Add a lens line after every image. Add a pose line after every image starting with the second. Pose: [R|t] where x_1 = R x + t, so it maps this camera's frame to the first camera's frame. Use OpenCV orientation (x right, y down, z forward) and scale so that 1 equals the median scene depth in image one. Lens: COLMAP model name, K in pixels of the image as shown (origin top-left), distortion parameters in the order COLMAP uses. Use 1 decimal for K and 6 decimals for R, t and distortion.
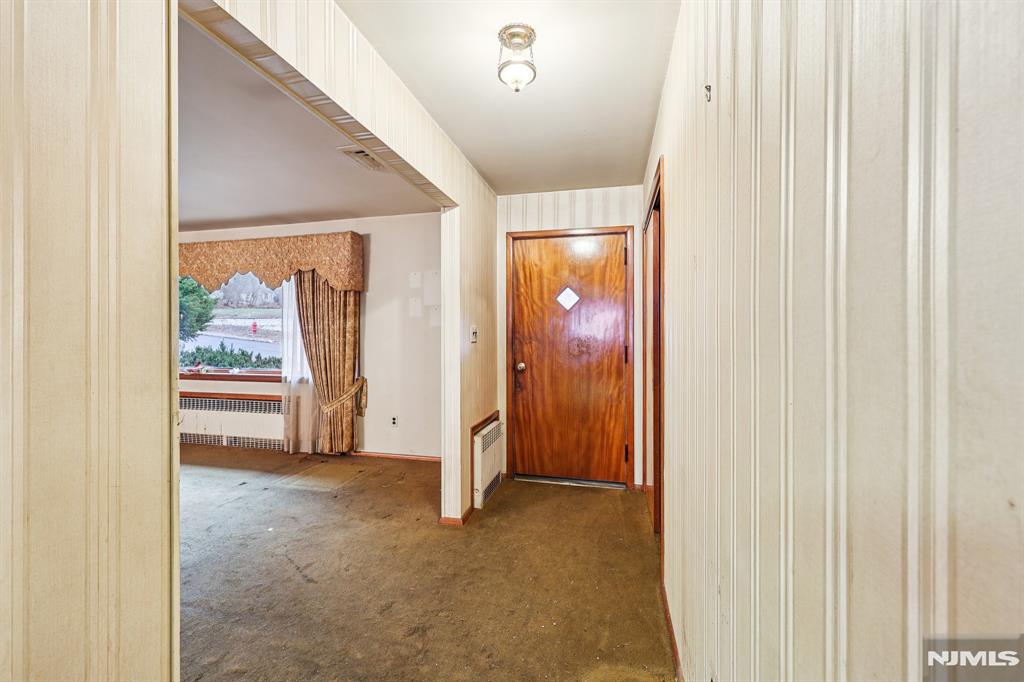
lens RADIAL K [[425.8, 0, 511.6], [0, 425.8, 331.0], [0, 0, 1]] dist [0.000648, 0.000050]
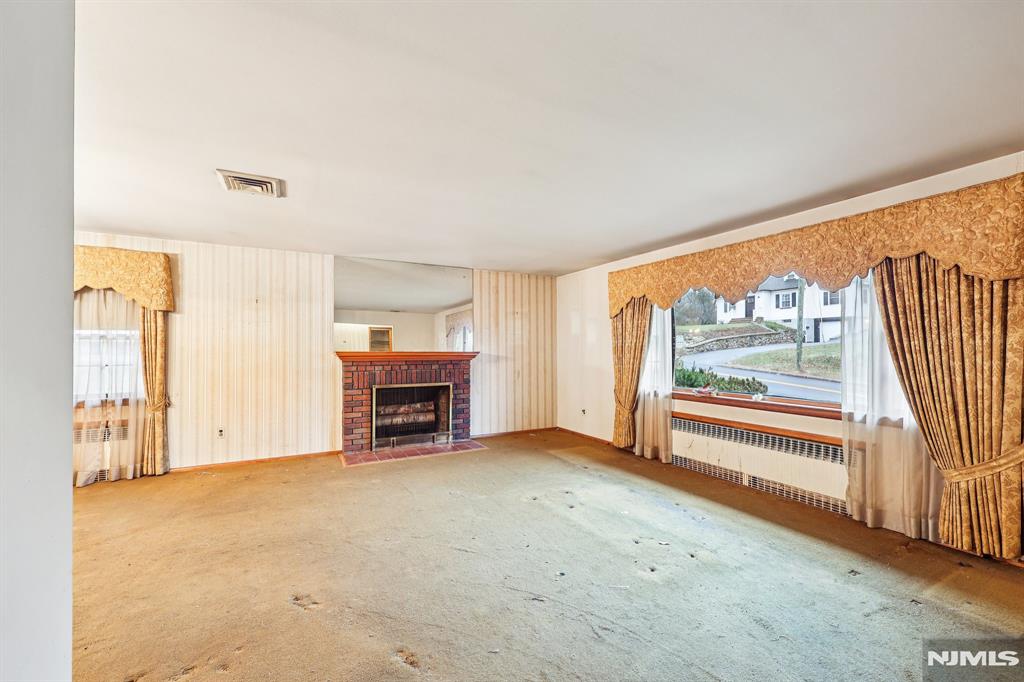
lens RADIAL K [[417.7, 0, 505.0], [0, 417.7, 345.2], [0, 0, 1]] dist [0.001255, 0.000227]
pose [[0.658460, -0.004446, -0.752602, -0.407856], [-0.002892, 0.999960, -0.008437, 0.001866], [0.752610, 0.007732, 0.658421, 0.113177]]
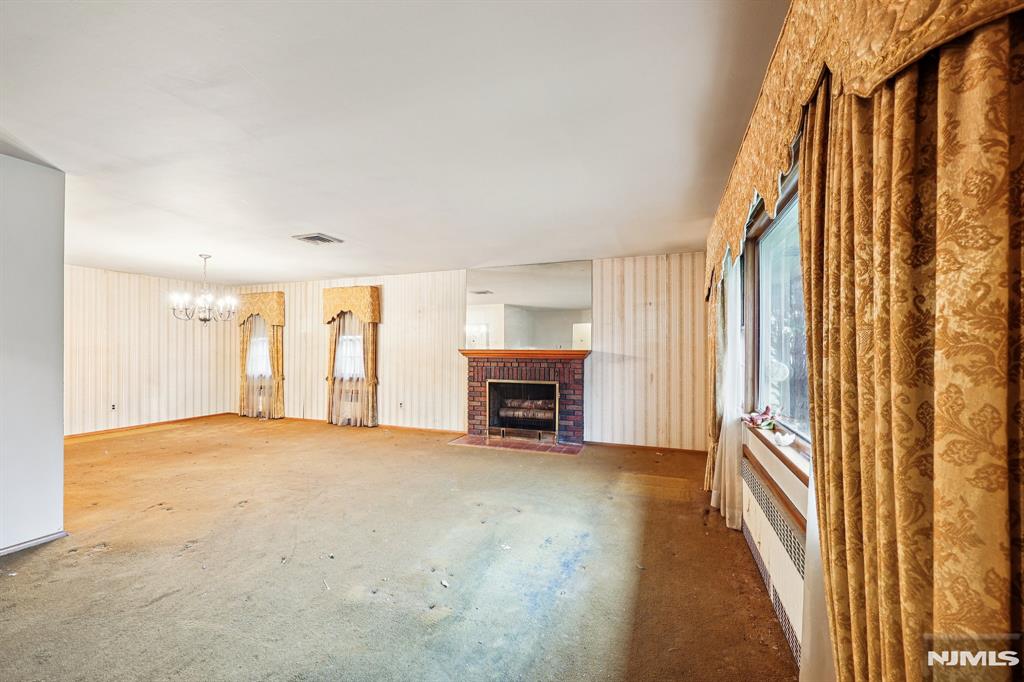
lens RADIAL K [[417.7, 0, 505.0], [0, 417.7, 345.2], [0, 0, 1]] dist [0.001255, 0.000227]
pose [[-0.143378, -0.005482, -0.989653, -0.223011], [-0.002886, 0.999983, -0.005121, 0.004188], [0.989664, 0.002122, -0.143392, 0.871440]]
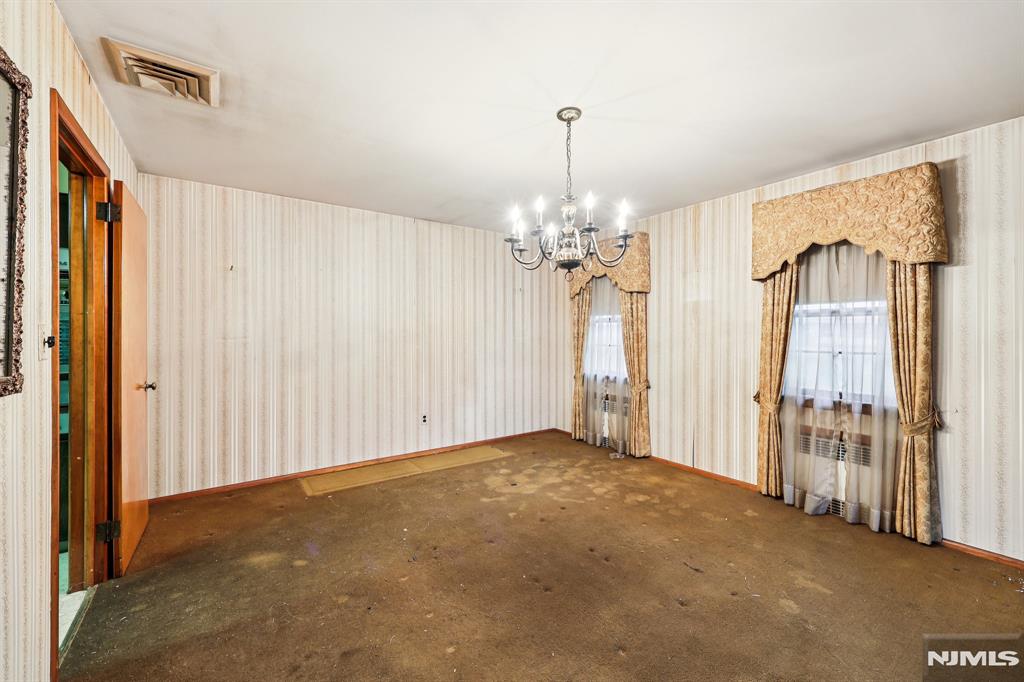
lens RADIAL K [[415.6, 0, 514.3], [0, 415.6, 331.9], [0, 0, 1]] dist [0.000778, 0.000020]
pose [[-0.656376, 0.000075, -0.754434, -0.883806], [-0.001651, 0.999997, 0.001536, 0.009084], [0.754432, 0.002254, -0.656374, 0.101055]]
